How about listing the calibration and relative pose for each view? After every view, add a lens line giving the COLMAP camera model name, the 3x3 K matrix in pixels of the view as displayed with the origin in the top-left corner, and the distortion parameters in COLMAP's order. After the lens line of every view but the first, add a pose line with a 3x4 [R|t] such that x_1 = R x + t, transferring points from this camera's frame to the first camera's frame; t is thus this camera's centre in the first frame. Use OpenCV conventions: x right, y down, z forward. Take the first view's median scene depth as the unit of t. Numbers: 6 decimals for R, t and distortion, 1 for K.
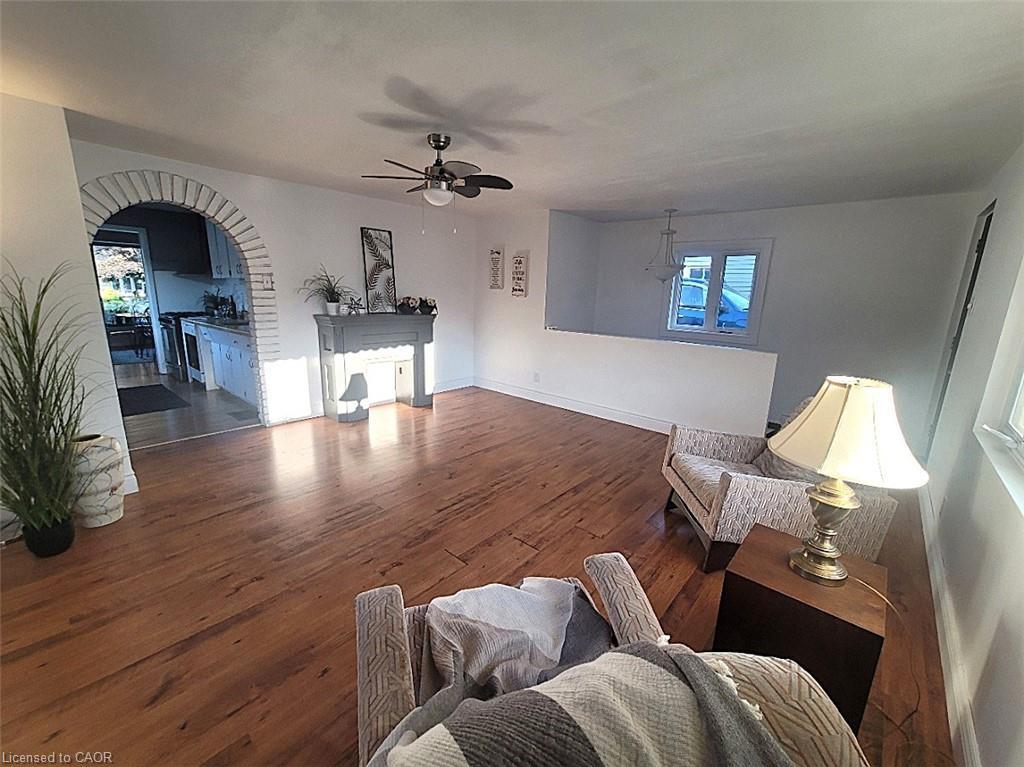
lens RADIAL K [[420.3, 0, 512.0], [0, 420.3, 383.5], [0, 0, 1]] dist [0.000839, -0.000296]
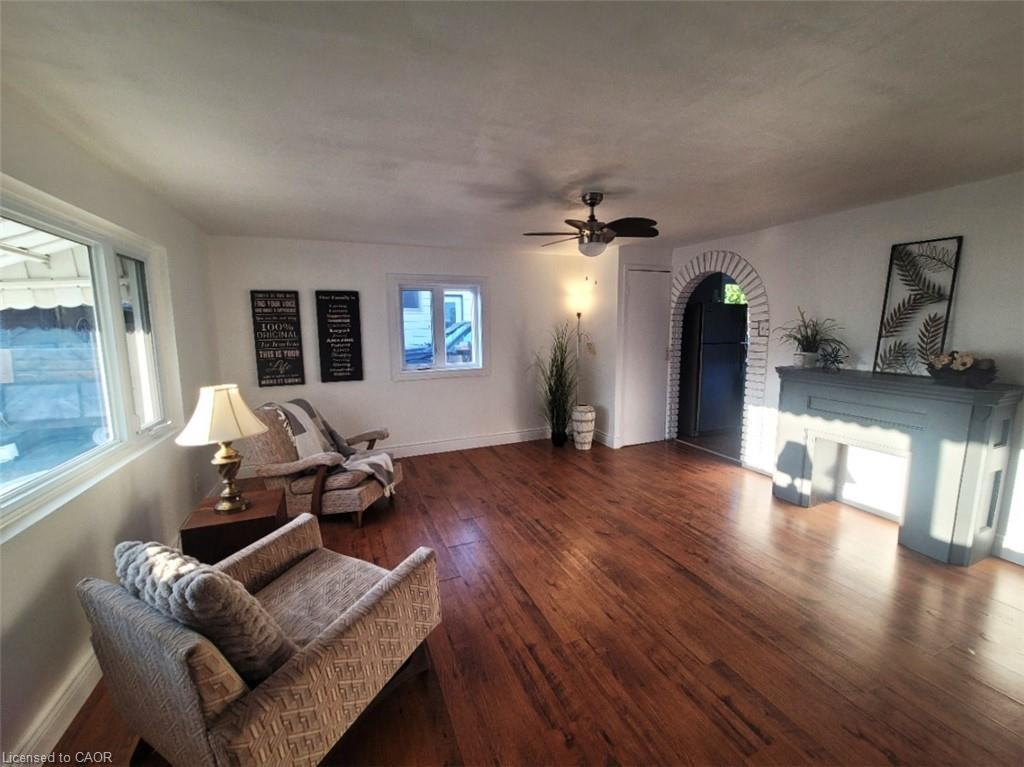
lens RADIAL K [[420.3, 0, 512.0], [0, 420.3, 383.5], [0, 0, 1]] dist [0.000839, -0.000296]
pose [[-0.431615, 0.103366, -0.896116, 0.575452], [-0.201382, 0.957300, 0.207419, -0.193503], [0.879292, 0.269987, -0.392369, 0.856258]]
